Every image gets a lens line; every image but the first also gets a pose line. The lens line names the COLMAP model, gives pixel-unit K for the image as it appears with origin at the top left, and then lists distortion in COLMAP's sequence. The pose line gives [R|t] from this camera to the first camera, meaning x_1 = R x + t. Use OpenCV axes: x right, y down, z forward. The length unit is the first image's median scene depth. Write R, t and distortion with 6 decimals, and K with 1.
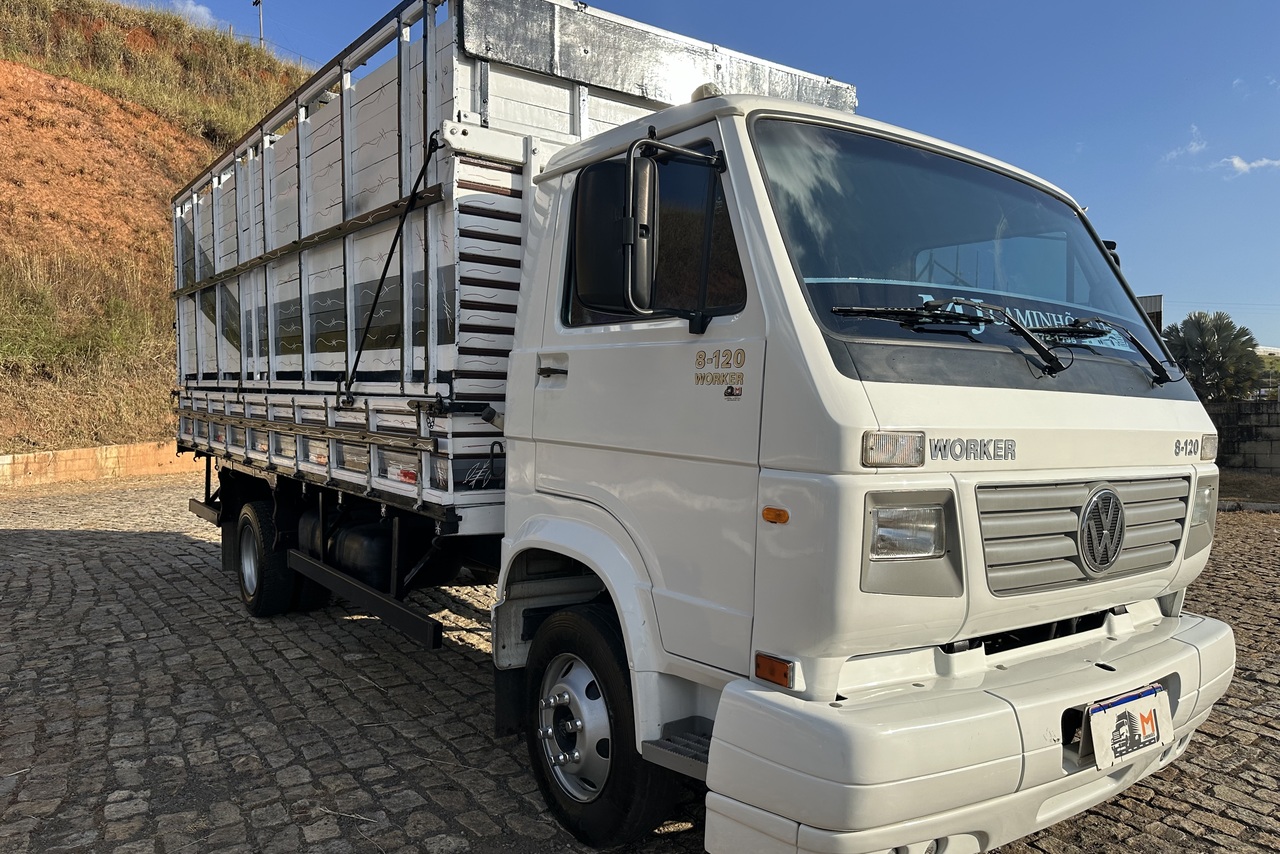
lens RADIAL K [[934.1, 0, 640.0], [0, 934.1, 427.0], [0, 0, 1]] dist [0.001538, 0.000170]
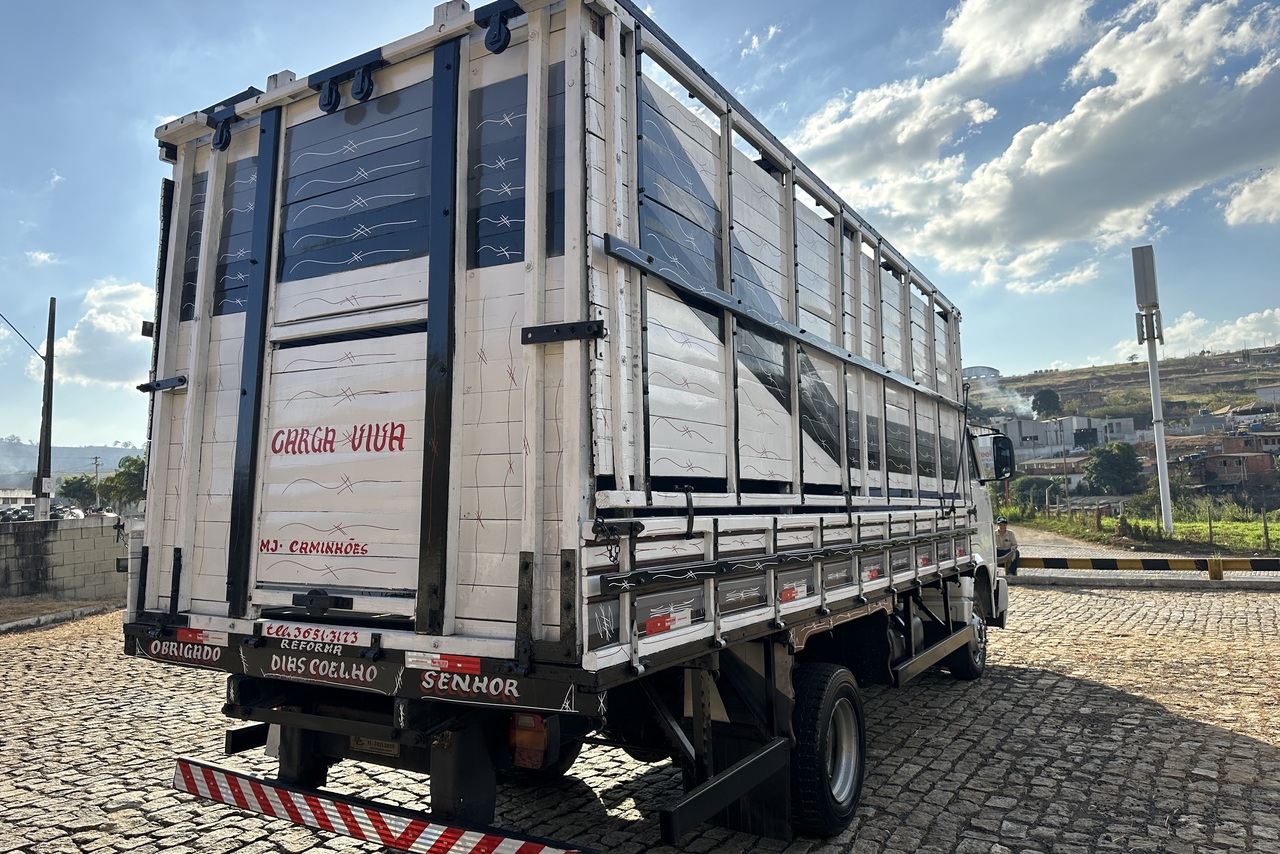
lens RADIAL K [[872.8, 0, 640.0], [0, 872.8, 427.0], [0, 0, 1]] dist [0.064576, -0.000695]
pose [[-0.387199, 0.094414, 0.917149, -0.665192], [0.062365, 0.995147, -0.076115, -0.040367], [-0.919884, 0.027726, -0.391208, 0.932253]]
